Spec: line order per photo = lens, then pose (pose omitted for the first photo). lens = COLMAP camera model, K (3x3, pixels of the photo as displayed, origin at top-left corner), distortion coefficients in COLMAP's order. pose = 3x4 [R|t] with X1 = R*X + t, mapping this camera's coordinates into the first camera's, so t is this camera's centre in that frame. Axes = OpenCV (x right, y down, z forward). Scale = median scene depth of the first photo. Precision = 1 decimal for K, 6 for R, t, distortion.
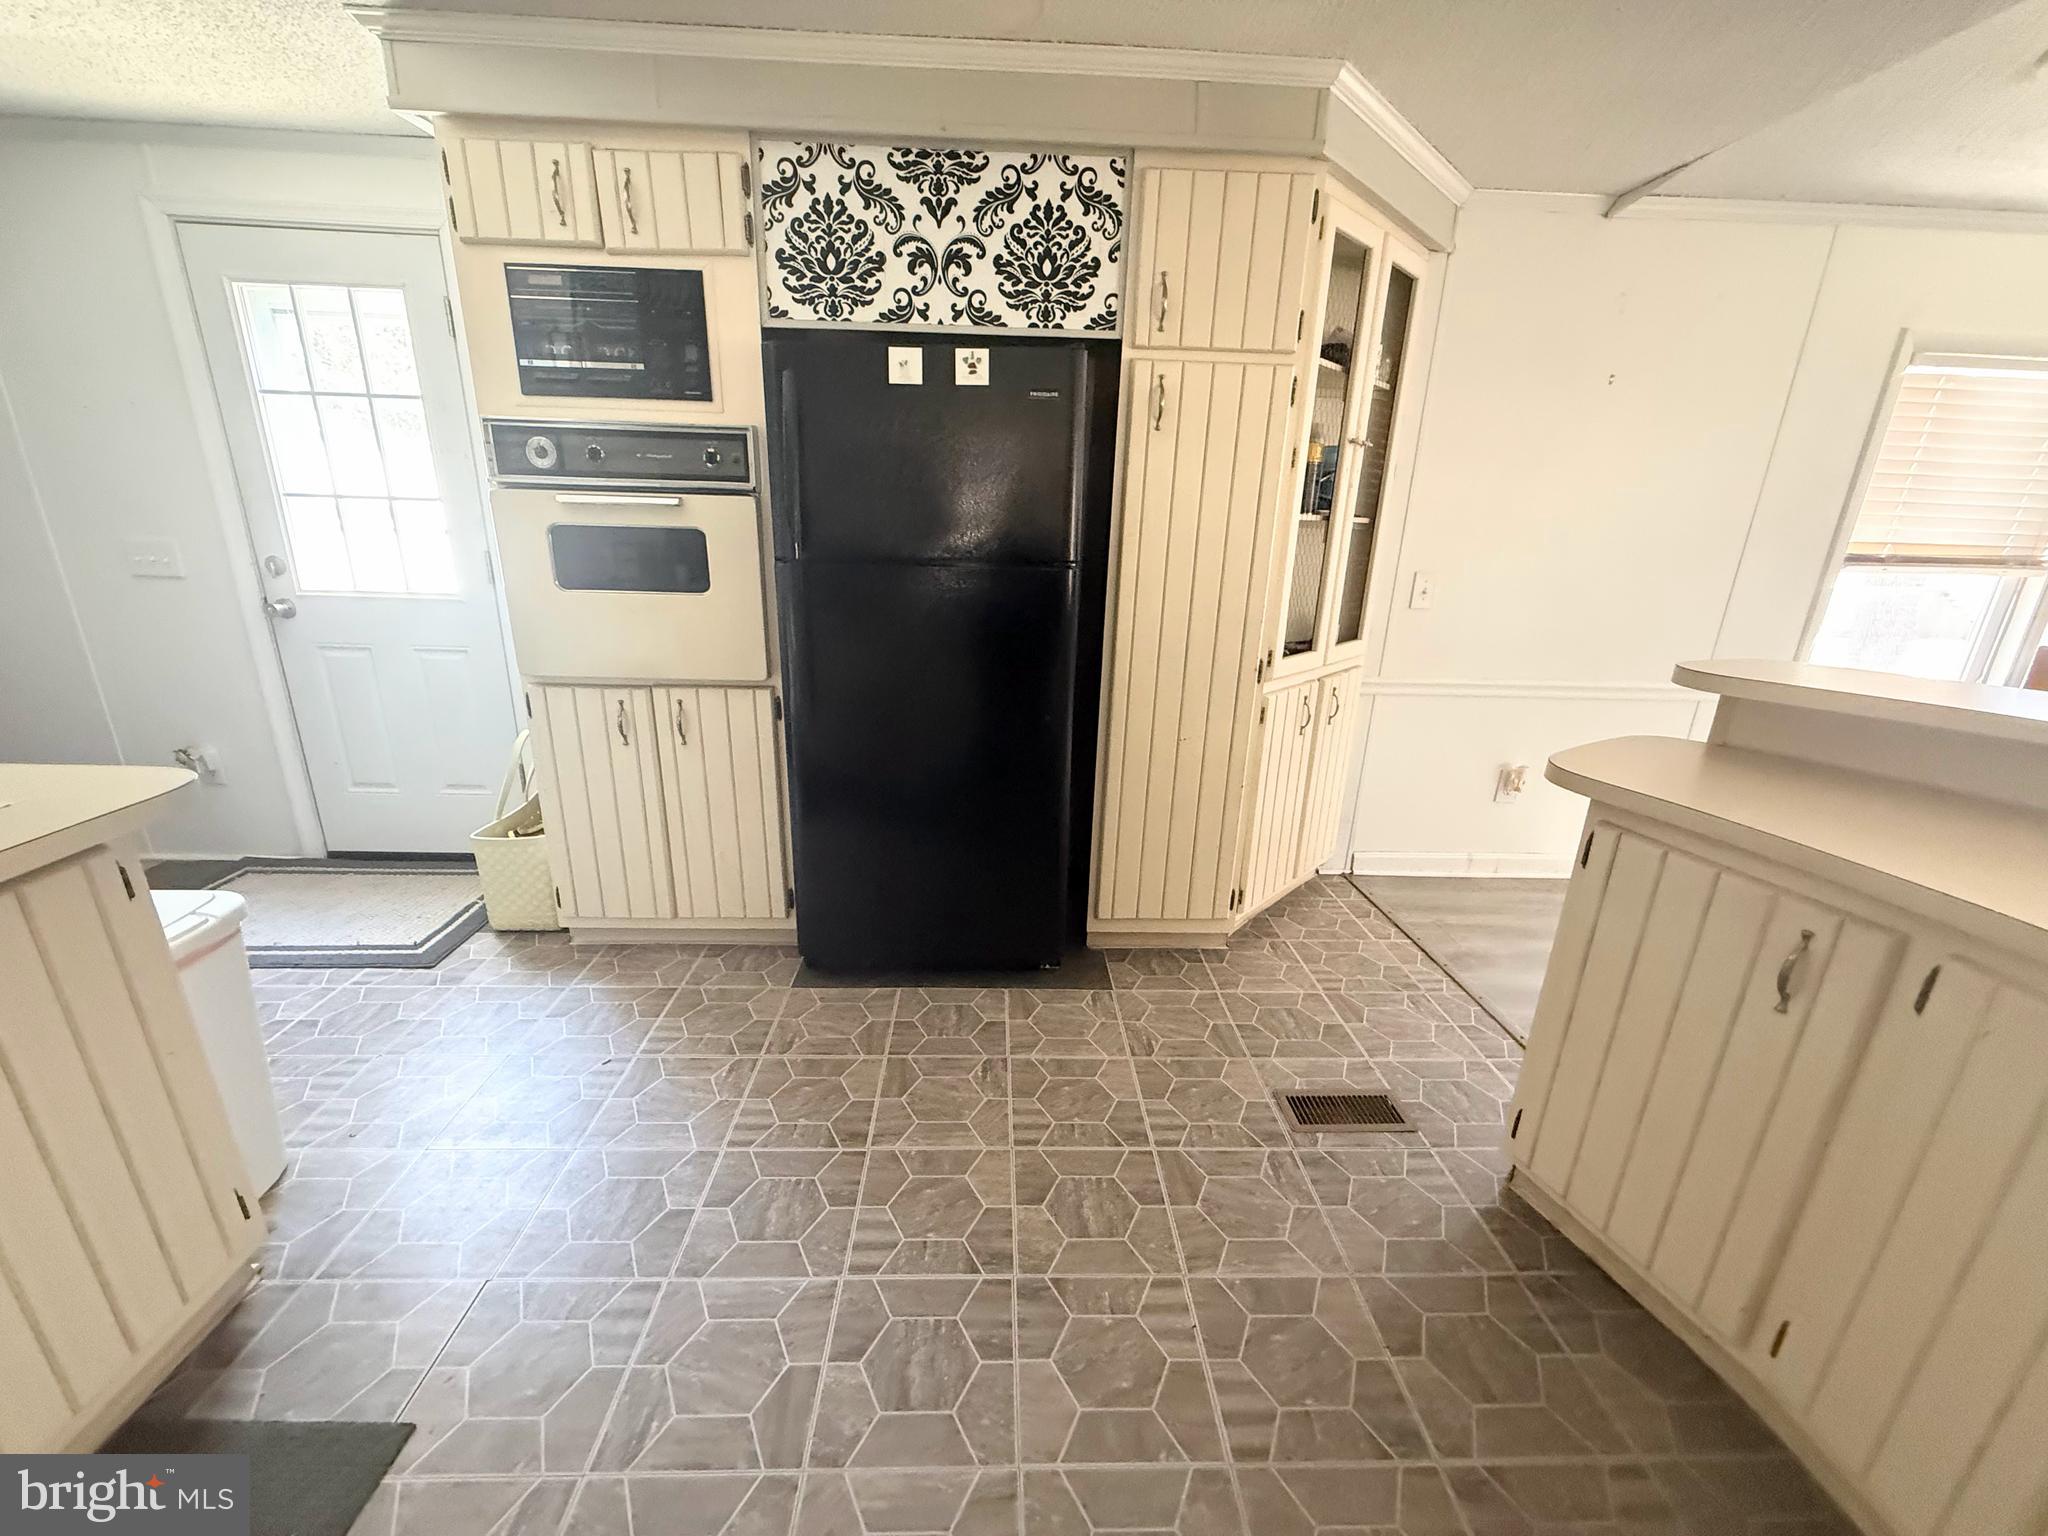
lens RADIAL K [[818.9, 0, 1019.5], [0, 818.9, 766.9], [0, 0, 1]] dist [0.000513, 0.000469]
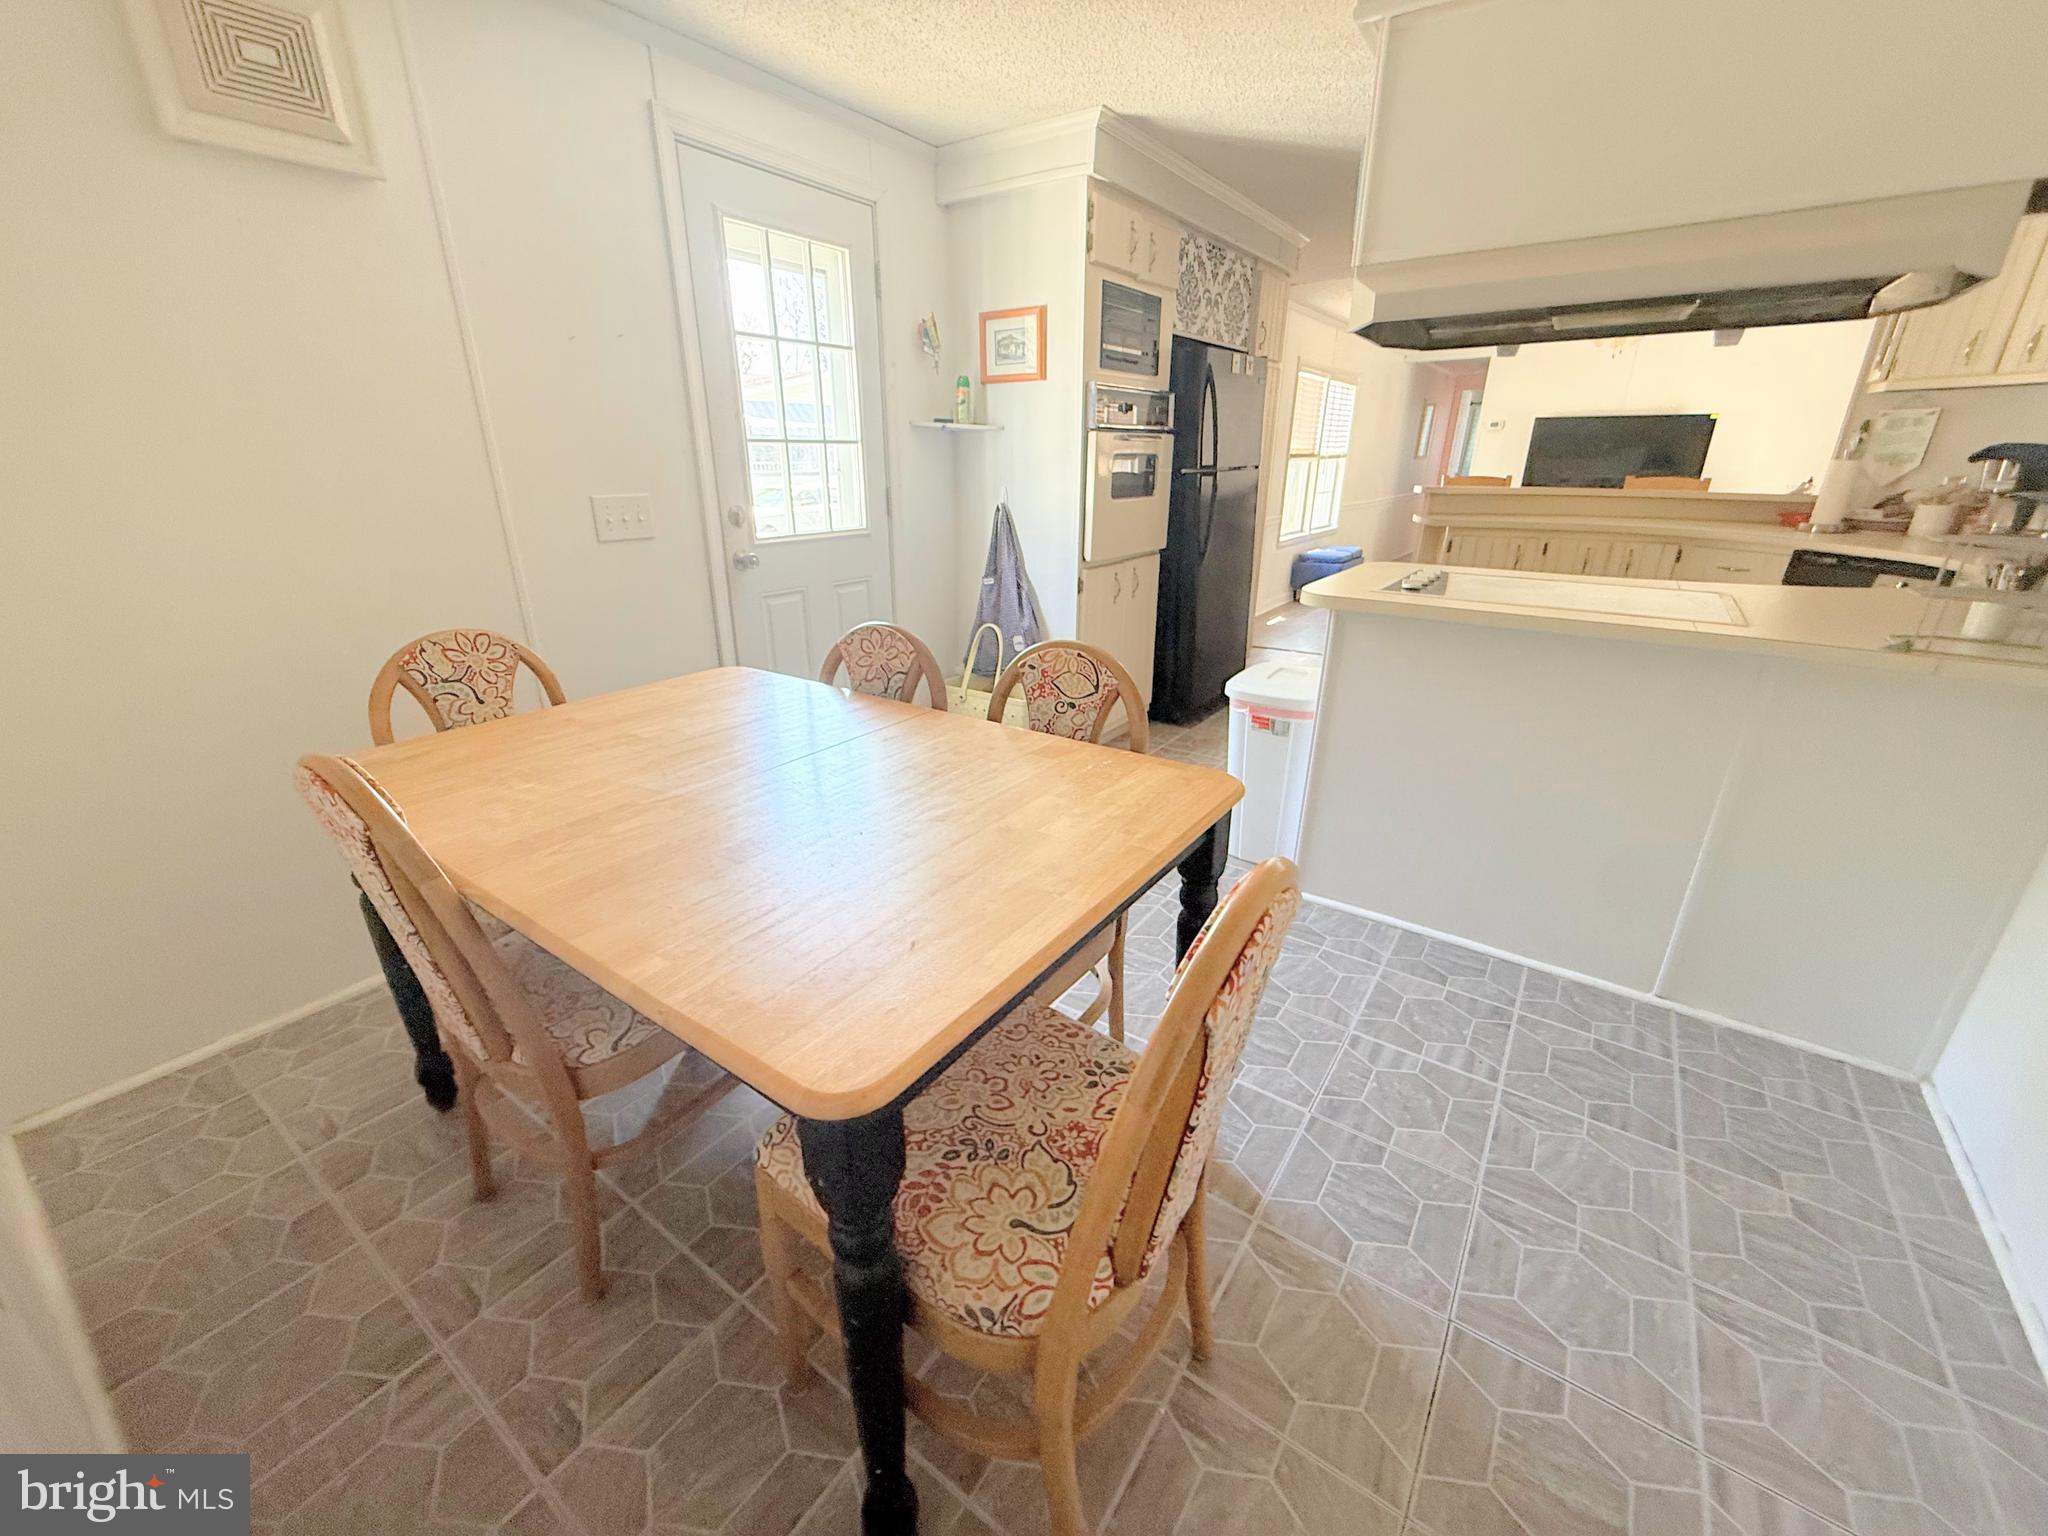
lens RADIAL K [[818.9, 0, 1019.5], [0, 818.9, 766.9], [0, 0, 1]] dist [0.000513, 0.000469]
pose [[0.598219, -0.317935, 0.735562, -1.653034], [0.248986, 0.946237, 0.206500, -0.090358], [-0.761670, 0.059612, 0.645218, 0.152733]]
